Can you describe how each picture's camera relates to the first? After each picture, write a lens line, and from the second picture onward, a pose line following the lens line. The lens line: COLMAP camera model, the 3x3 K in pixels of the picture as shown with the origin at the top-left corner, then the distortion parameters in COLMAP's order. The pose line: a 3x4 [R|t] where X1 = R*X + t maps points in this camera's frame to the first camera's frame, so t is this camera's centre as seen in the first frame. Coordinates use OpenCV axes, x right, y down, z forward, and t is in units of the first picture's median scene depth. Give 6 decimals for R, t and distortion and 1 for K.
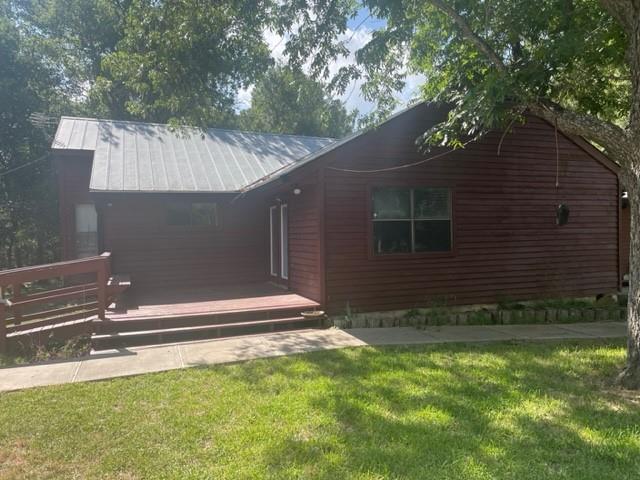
lens RADIAL K [[506.0, 0, 320.0], [0, 506.0, 240.0], [0, 0, 1]] dist [0.057968, -0.001443]
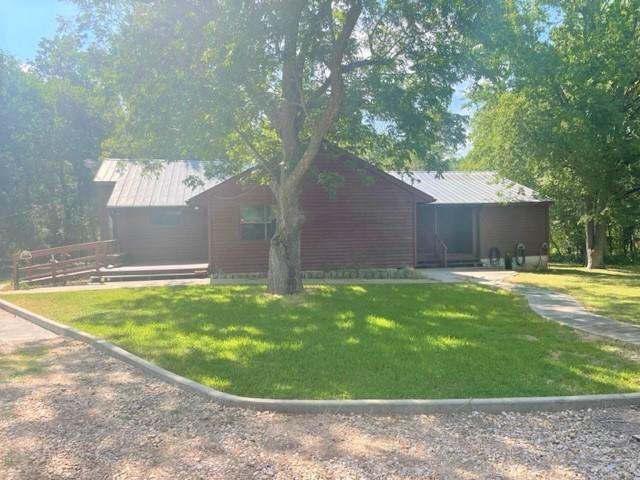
lens RADIAL K [[539.1, 0, 302.5], [0, 539.1, 250.5], [0, 0, 1]] dist [0.213854, -0.281202]
pose [[0.971268, 0.007128, -0.237881, 0.712171], [0.000369, 0.999505, 0.031453, -0.000529], [0.237988, -0.030637, 0.970785, -0.769040]]
